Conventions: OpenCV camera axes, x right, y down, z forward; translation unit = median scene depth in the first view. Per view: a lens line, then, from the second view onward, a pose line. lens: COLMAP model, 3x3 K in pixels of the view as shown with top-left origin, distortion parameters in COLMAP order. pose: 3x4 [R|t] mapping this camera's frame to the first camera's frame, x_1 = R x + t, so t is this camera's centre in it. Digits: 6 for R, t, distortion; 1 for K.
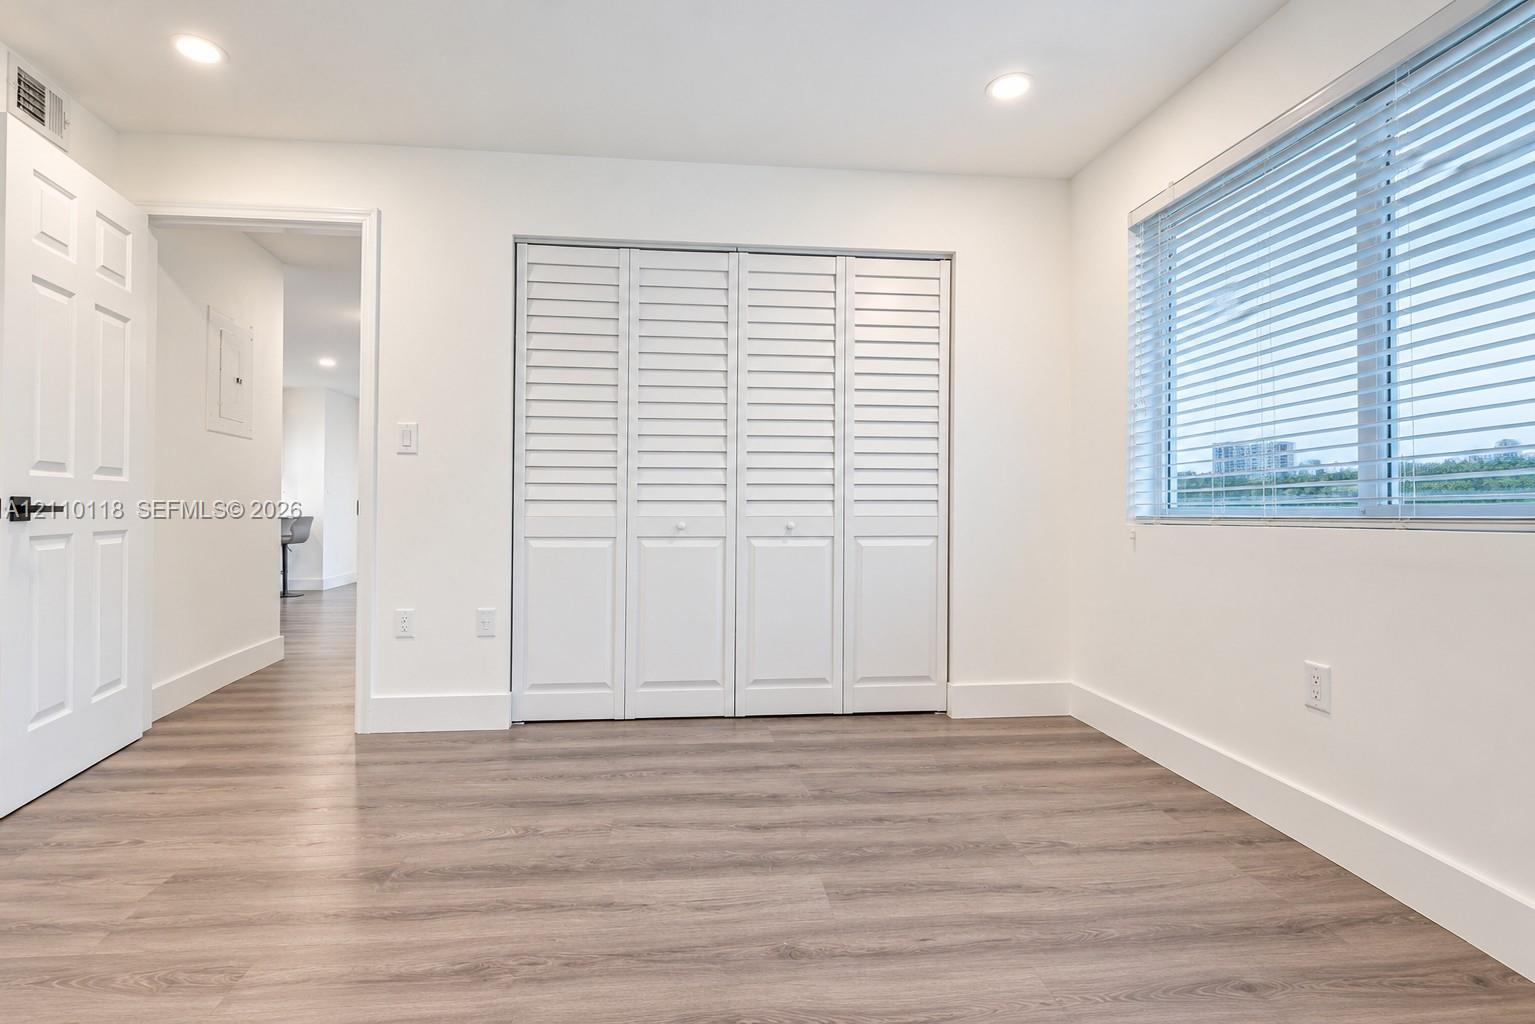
lens RADIAL K [[697.6, 0, 767.5], [0, 697.6, 512.0], [0, 0, 1]] dist [-0.002191, -0.000083]
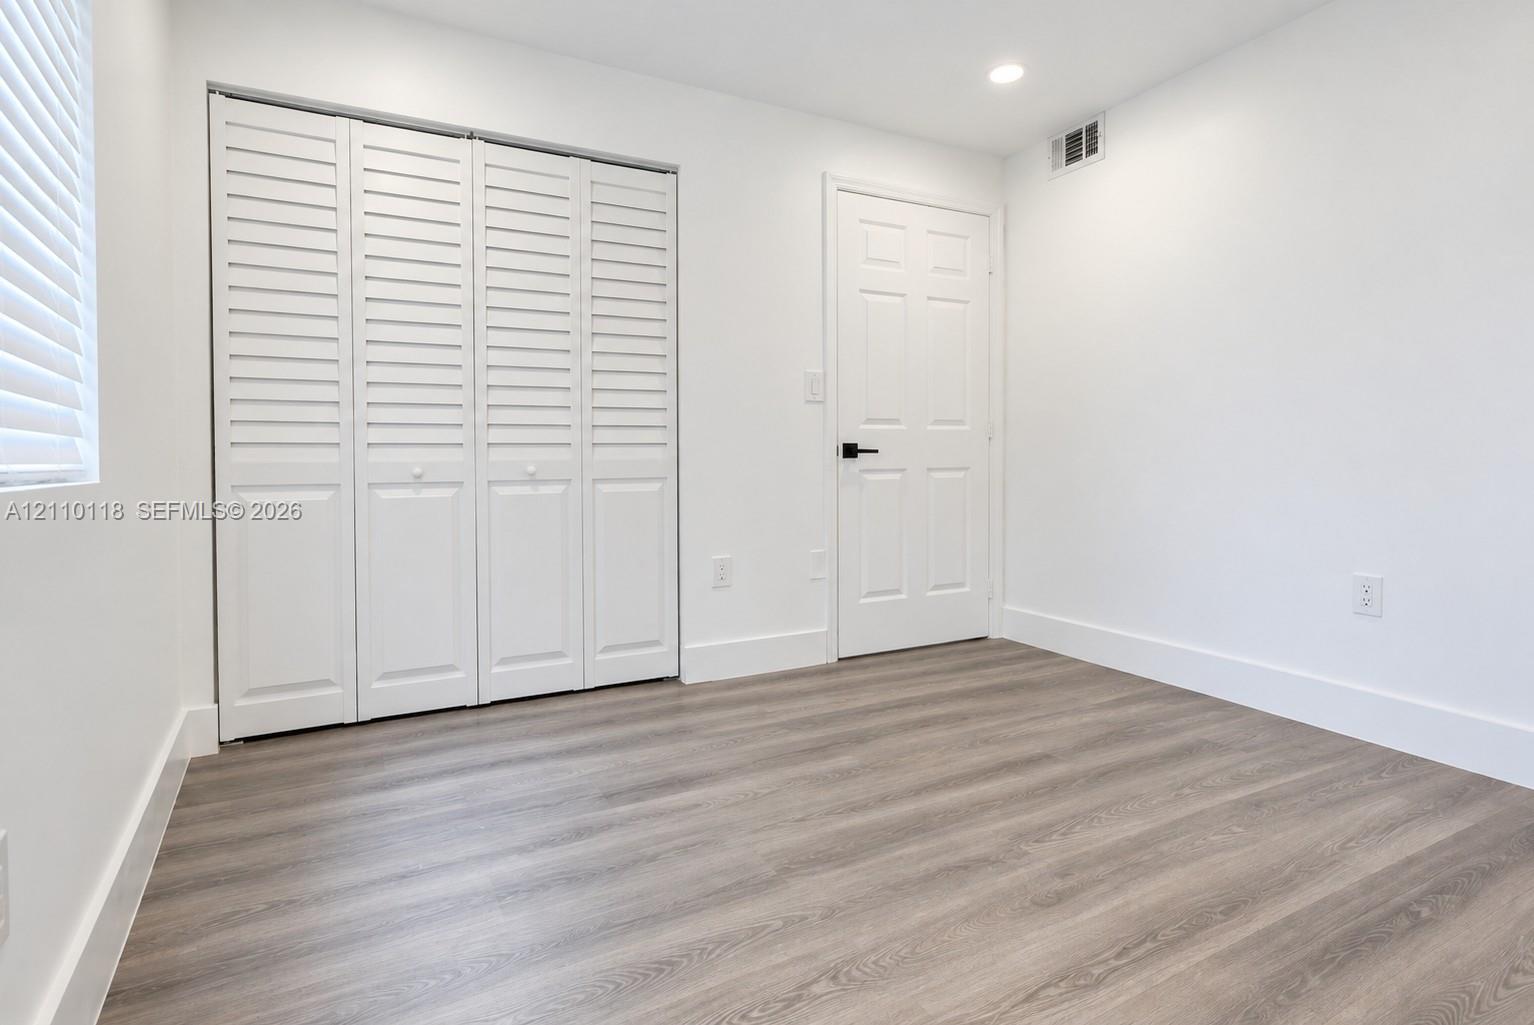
lens RADIAL K [[811.2, 0, 761.1], [0, 811.2, 468.9], [0, 0, 1]] dist [0.001674, 0.000428]
pose [[0.918610, -0.012935, 0.394953, -0.166192], [0.006673, 0.999829, 0.017224, -0.000539], [-0.395108, -0.013186, 0.918540, -0.014615]]
